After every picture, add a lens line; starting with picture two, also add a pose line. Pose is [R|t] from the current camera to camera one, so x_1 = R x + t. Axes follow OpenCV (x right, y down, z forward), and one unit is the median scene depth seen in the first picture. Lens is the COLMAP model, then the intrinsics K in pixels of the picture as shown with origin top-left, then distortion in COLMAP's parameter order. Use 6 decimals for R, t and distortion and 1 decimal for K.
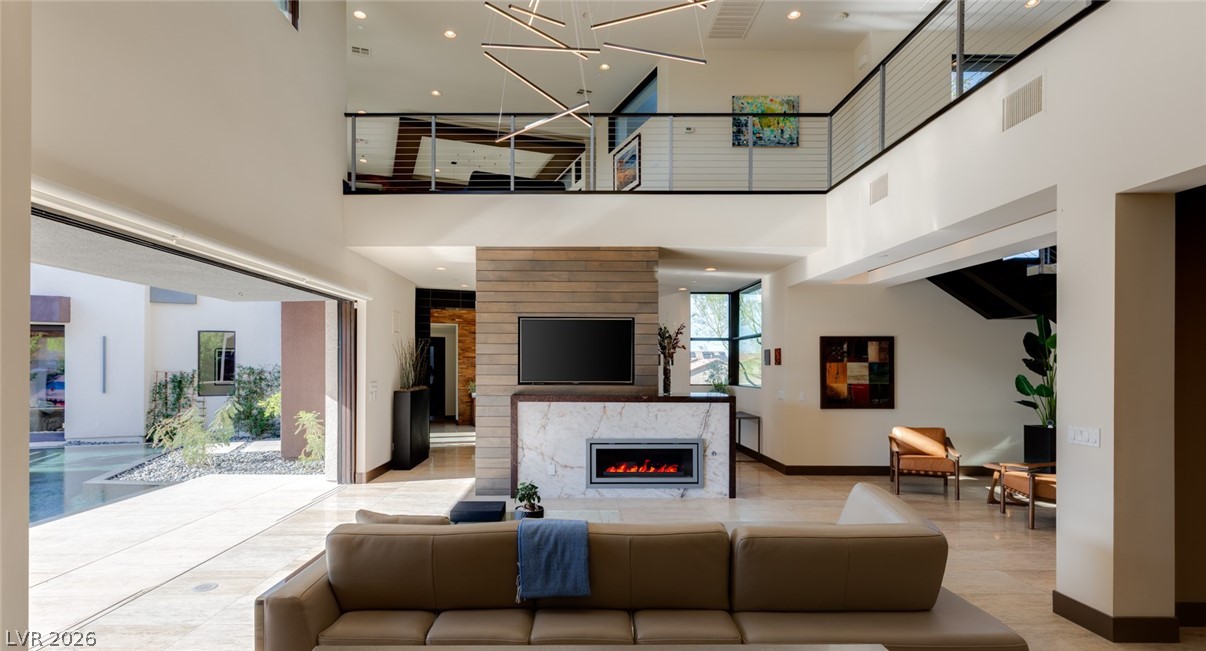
lens RADIAL K [[567.6, 0, 574.4], [0, 567.6, 364.7], [0, 0, 1]] dist [0.002371, 0.001076]
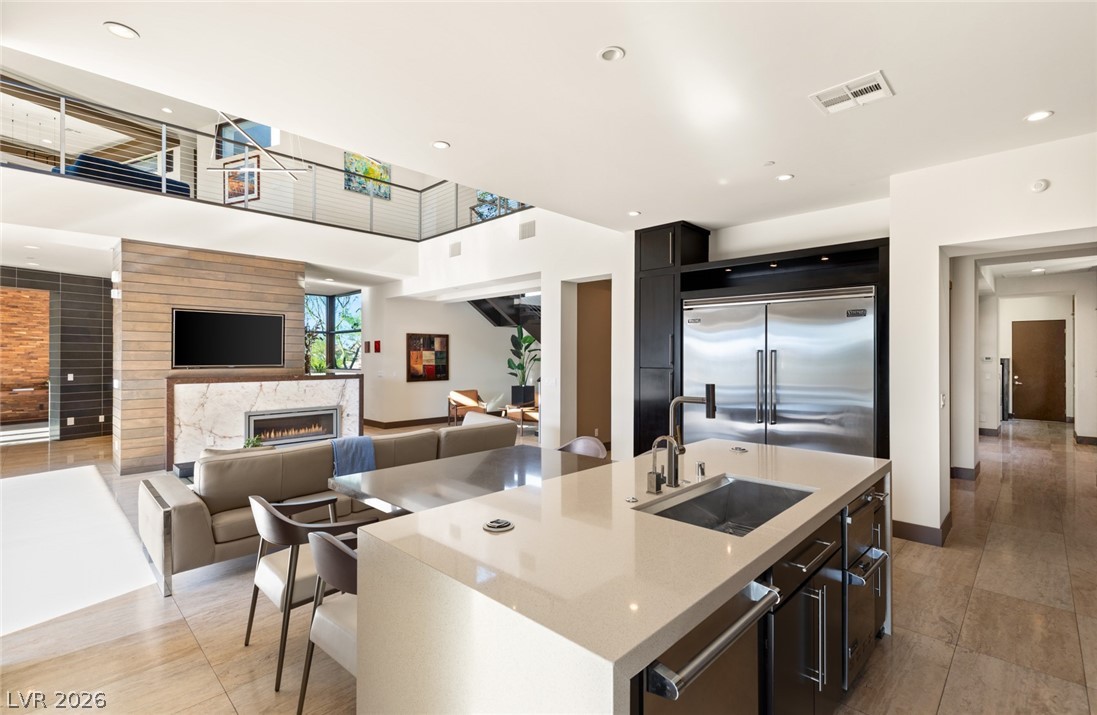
lens RADIAL K [[499.4, 0, 547.8], [0, 499.4, 353.2], [0, 0, 1]] dist [0.008101, -0.000250]
pose [[0.700893, 0.002290, 0.713263, -0.281888], [-0.000575, 0.999996, -0.002645, 0.006271], [-0.713267, 0.001443, 0.700891, -0.210219]]
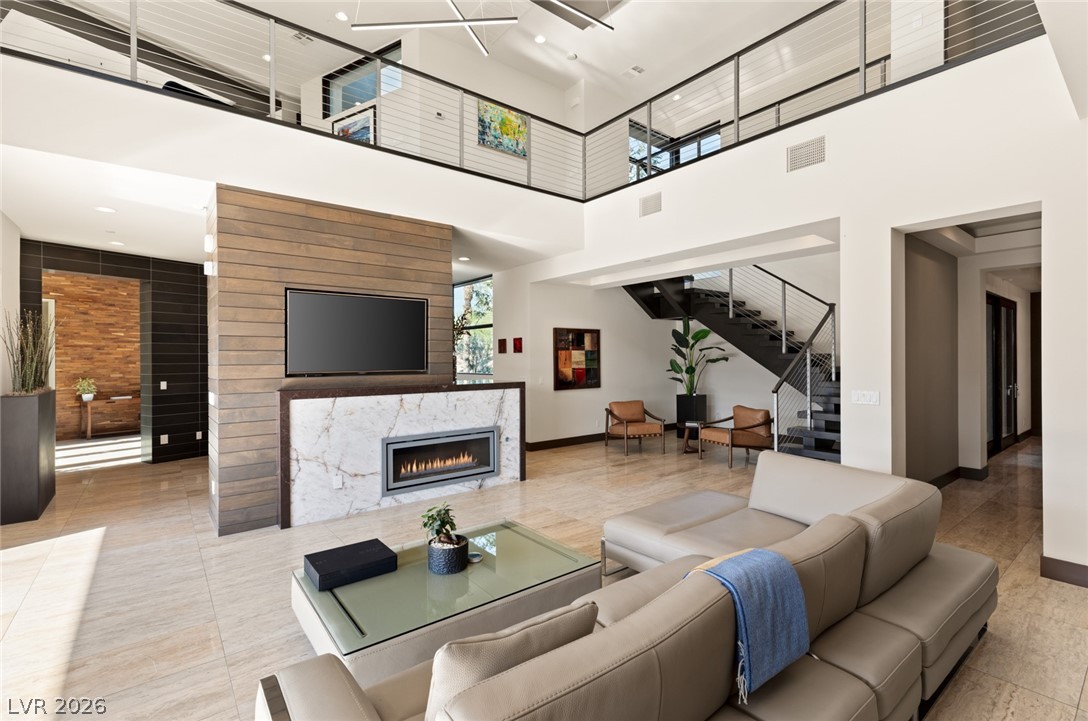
lens RADIAL K [[489.7, 0, 549.6], [0, 489.7, 357.5], [0, 0, 1]] dist [0.005146, 0.001158]
pose [[0.778419, -0.006552, 0.627711, -0.234296], [0.006253, 0.999977, 0.002684, 0.009179], [-0.627714, 0.001836, 0.778442, 0.267852]]
